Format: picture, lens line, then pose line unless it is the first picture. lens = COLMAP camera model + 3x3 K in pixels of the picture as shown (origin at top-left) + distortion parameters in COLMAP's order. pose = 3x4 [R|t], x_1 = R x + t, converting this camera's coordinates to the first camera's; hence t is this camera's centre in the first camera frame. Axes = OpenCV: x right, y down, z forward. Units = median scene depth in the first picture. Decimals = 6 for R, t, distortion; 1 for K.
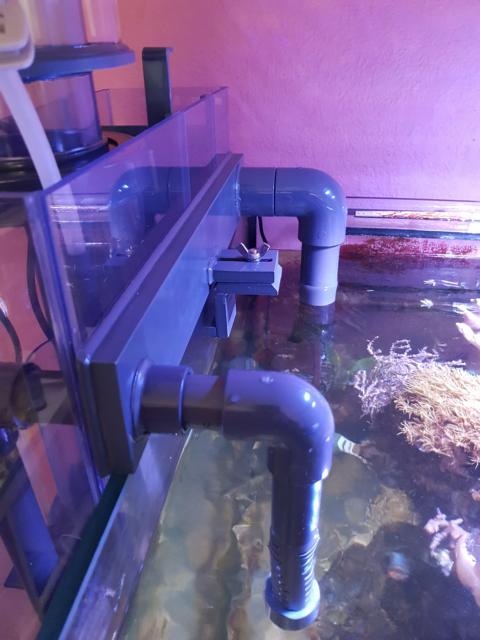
lens RADIAL K [[478.8, 0, 240.0], [0, 478.8, 320.0], [0, 0, 1]] dist [-0.013424, -0.015279]
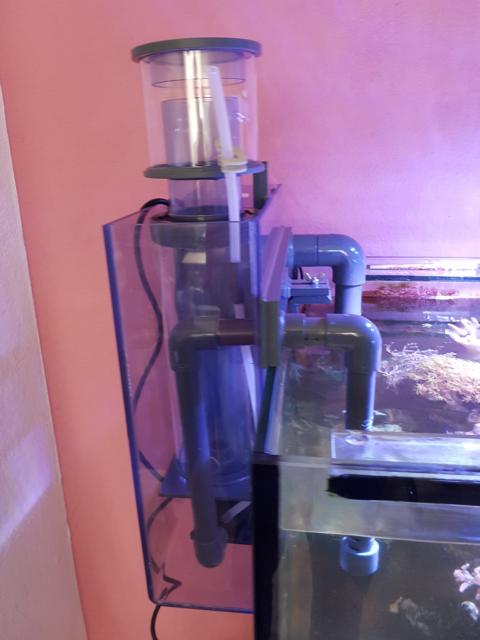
lens RADIAL K [[478.8, 0, 240.0], [0, 478.8, 320.0], [0, 0, 1]] dist [-0.013424, -0.015279]
pose [[0.999819, -0.018091, 0.005814, -0.160315], [0.018883, 0.980157, -0.197323, 0.210181], [-0.002129, 0.197397, 0.980321, -0.369497]]
